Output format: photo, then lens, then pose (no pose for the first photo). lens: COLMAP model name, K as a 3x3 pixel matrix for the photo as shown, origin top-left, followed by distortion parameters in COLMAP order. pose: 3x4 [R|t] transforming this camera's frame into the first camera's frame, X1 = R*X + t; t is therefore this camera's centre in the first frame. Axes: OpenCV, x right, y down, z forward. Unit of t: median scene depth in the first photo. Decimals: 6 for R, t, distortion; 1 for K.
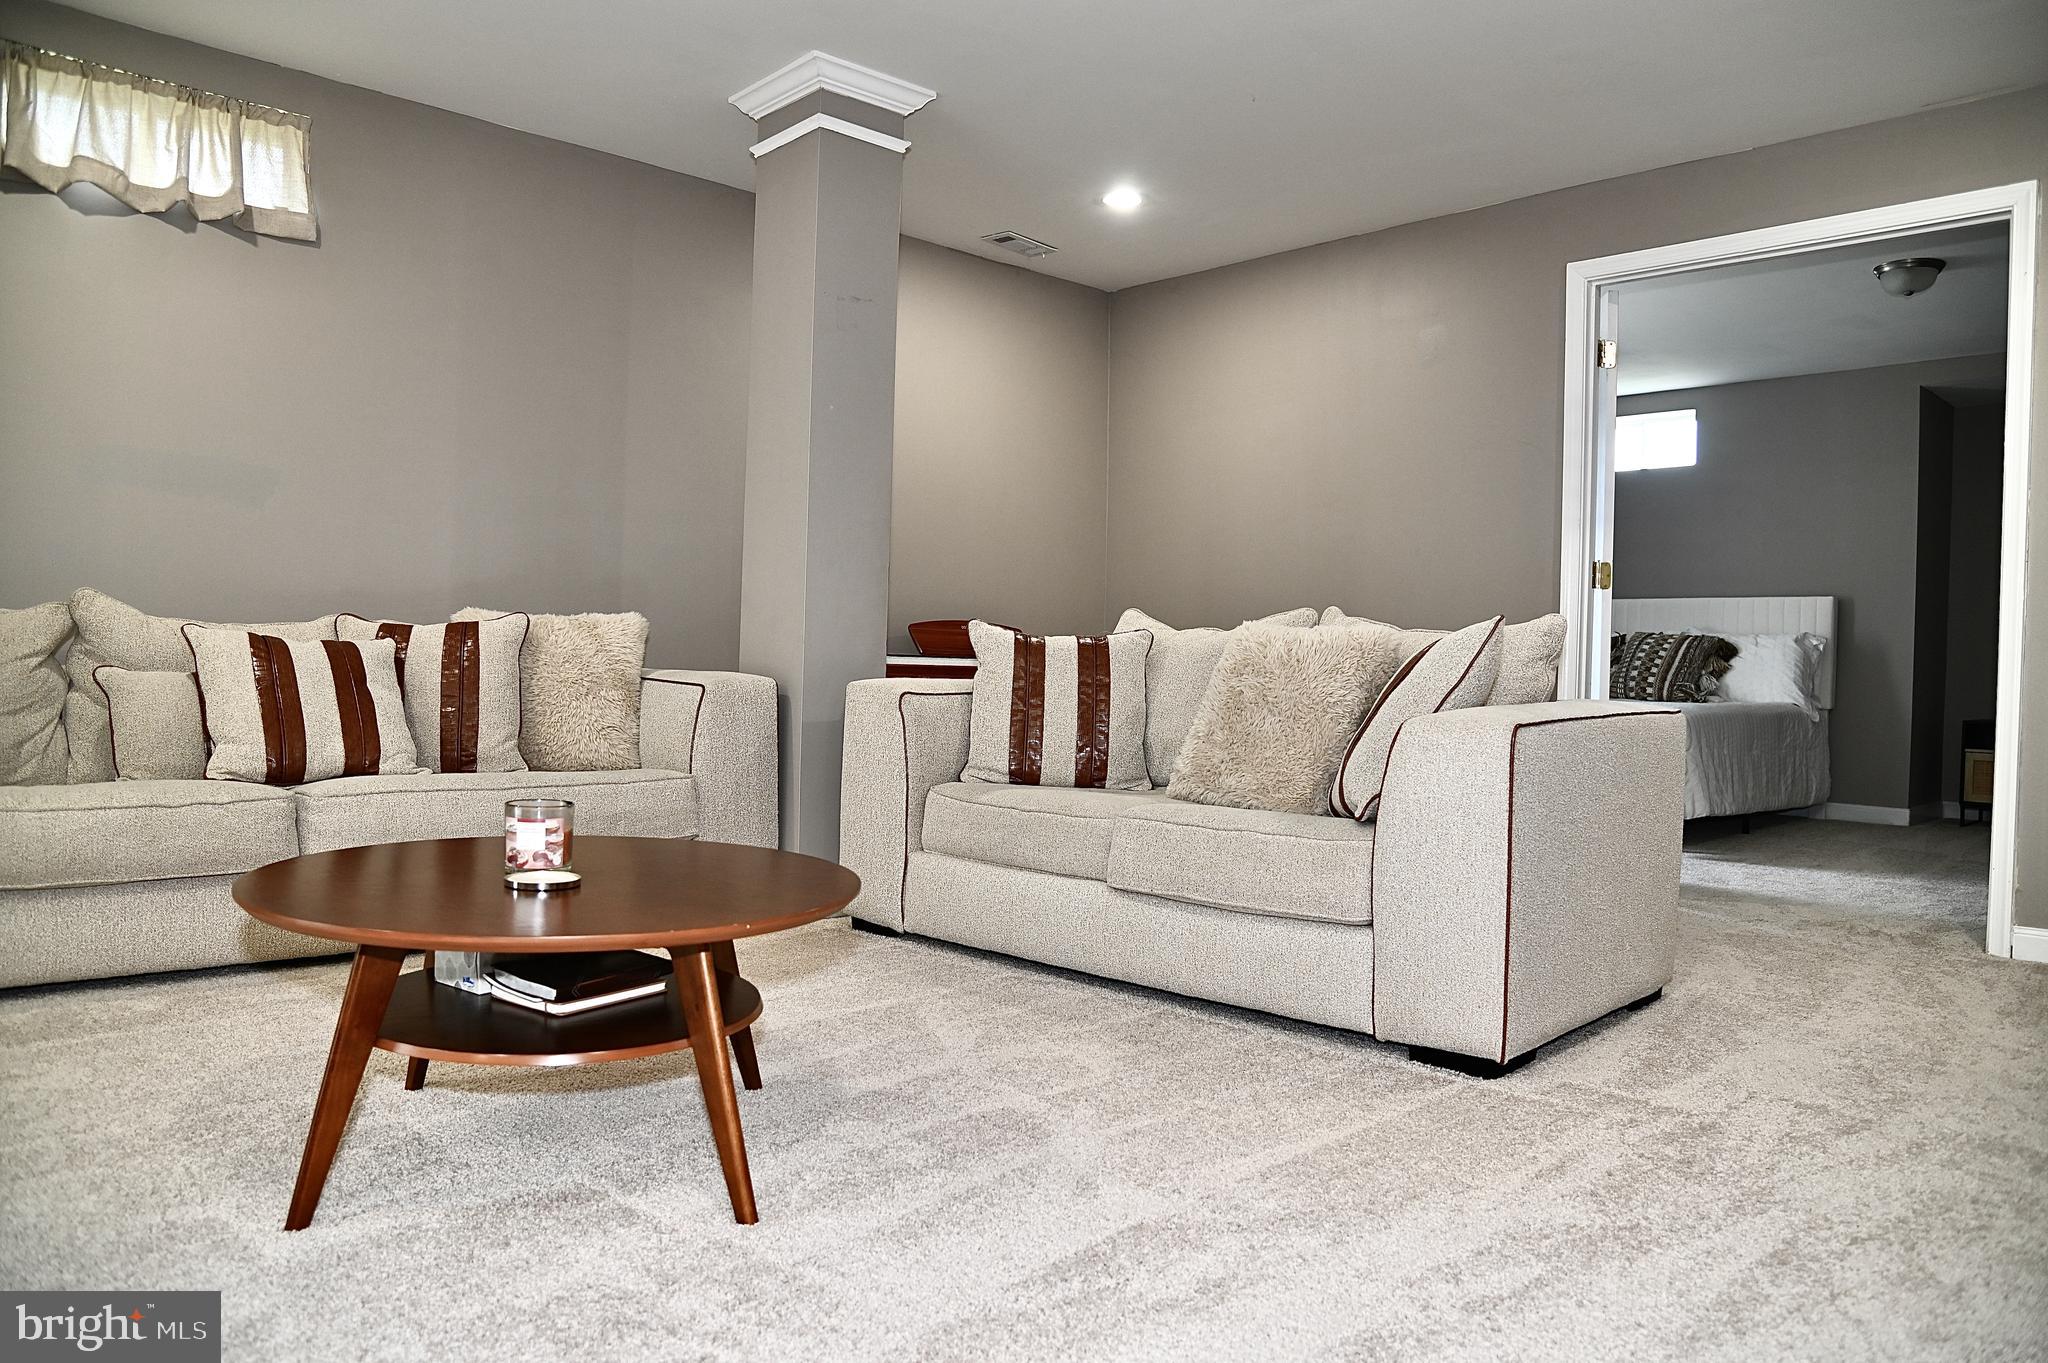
lens RADIAL K [[1389.6, 0, 1024.0], [0, 1389.6, 681.5], [0, 0, 1]] dist [-0.108049, 0.058260]
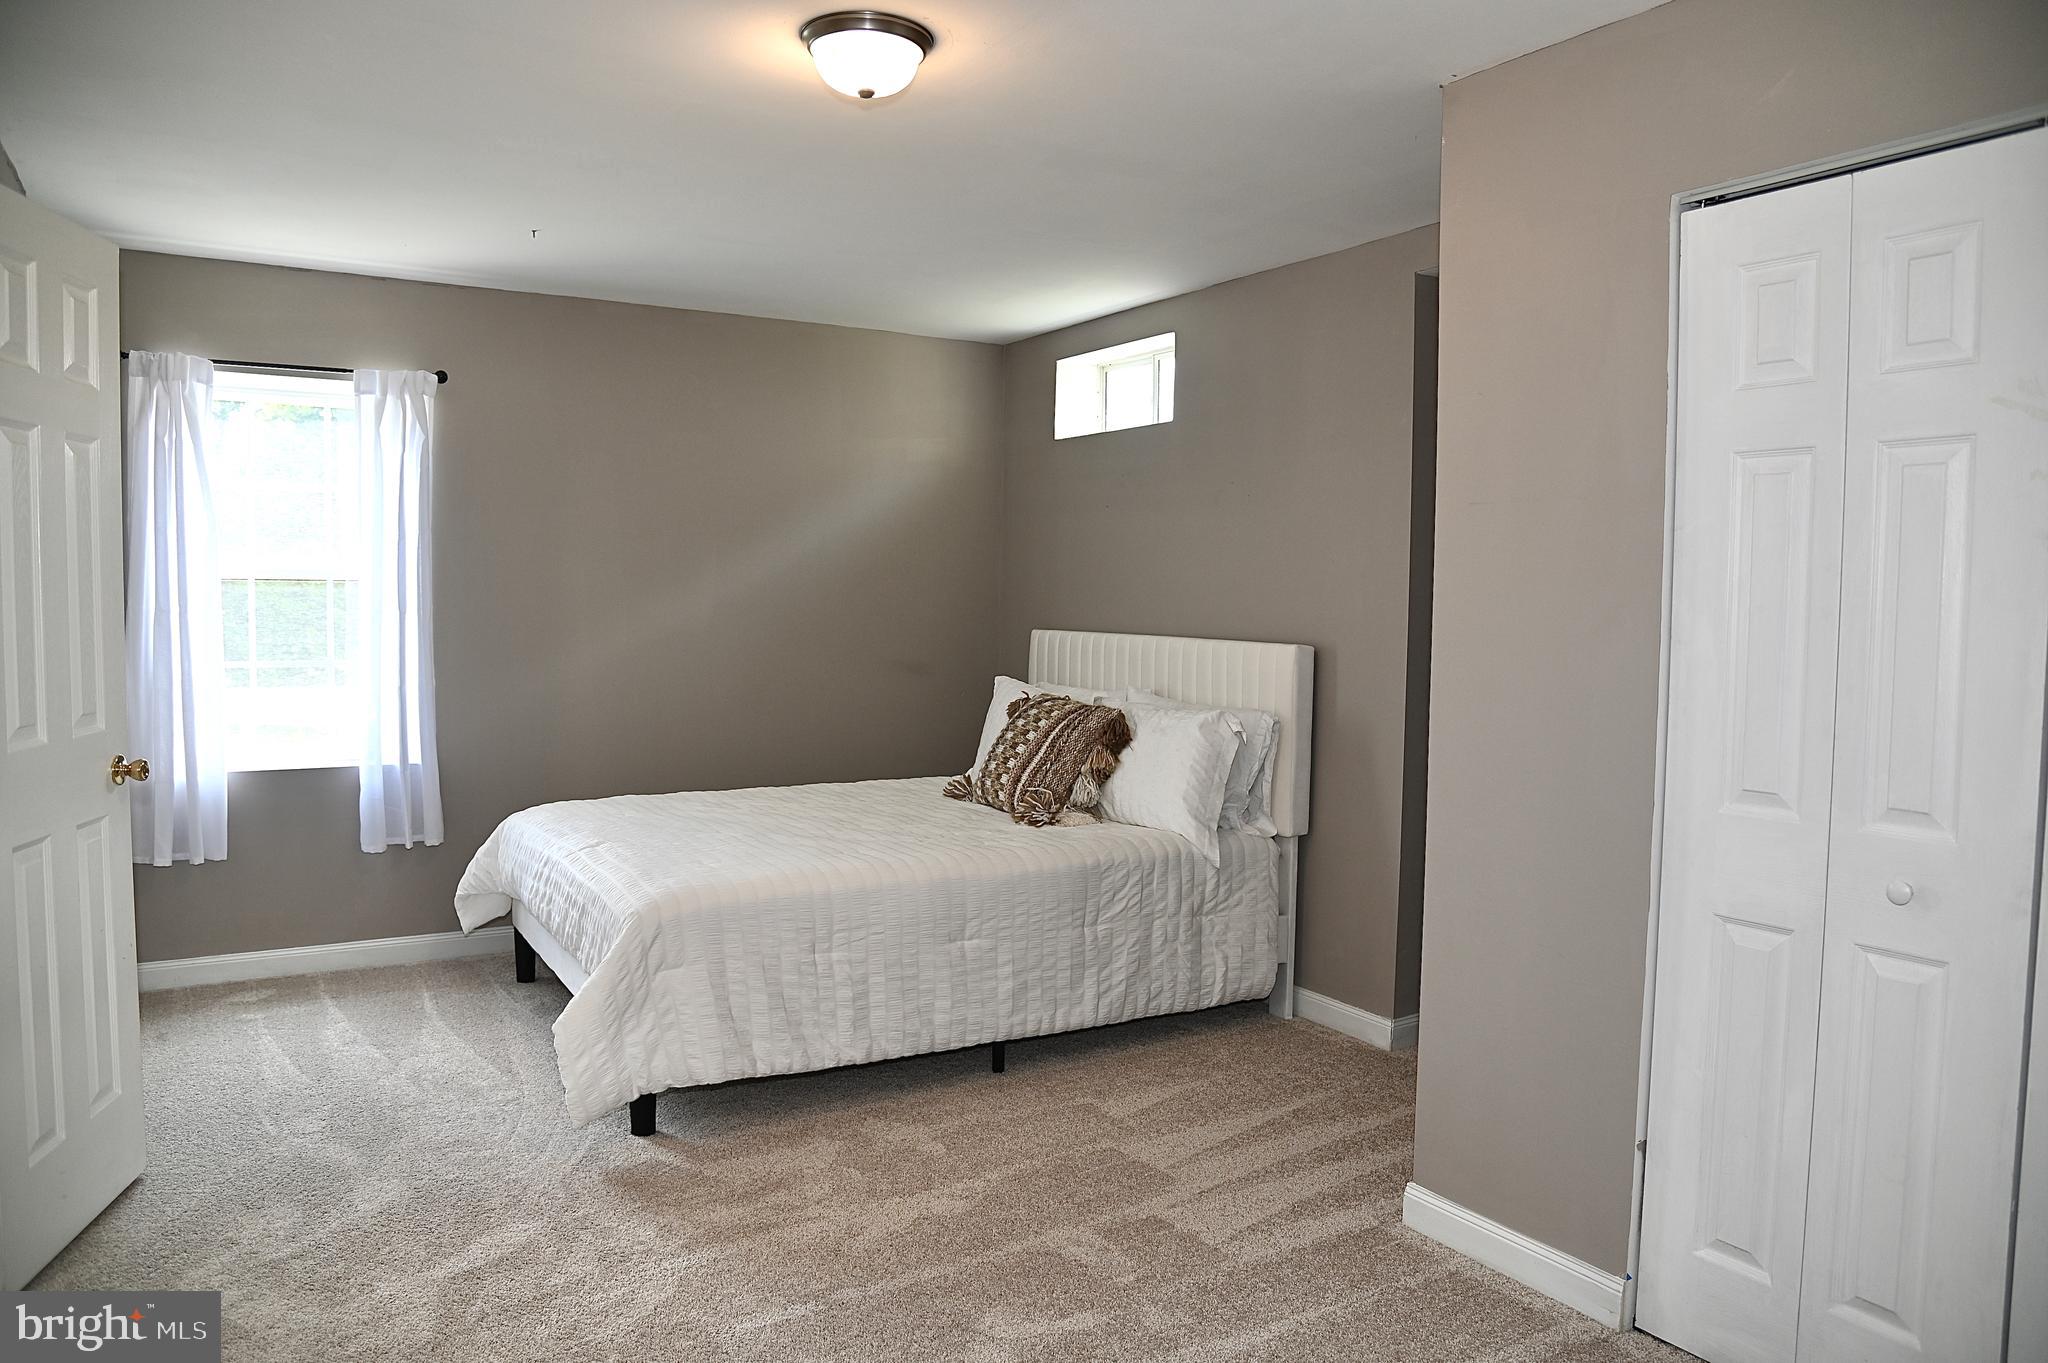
lens RADIAL K [[1389.6, 0, 1024.0], [0, 1389.6, 681.5], [0, 0, 1]] dist [-0.108049, 0.058260]
pose [[0.978837, 0.008248, -0.204476, 0.603334], [0.000800, 0.999026, 0.044129, -0.074329], [0.204641, -0.043358, 0.977876, 0.387857]]
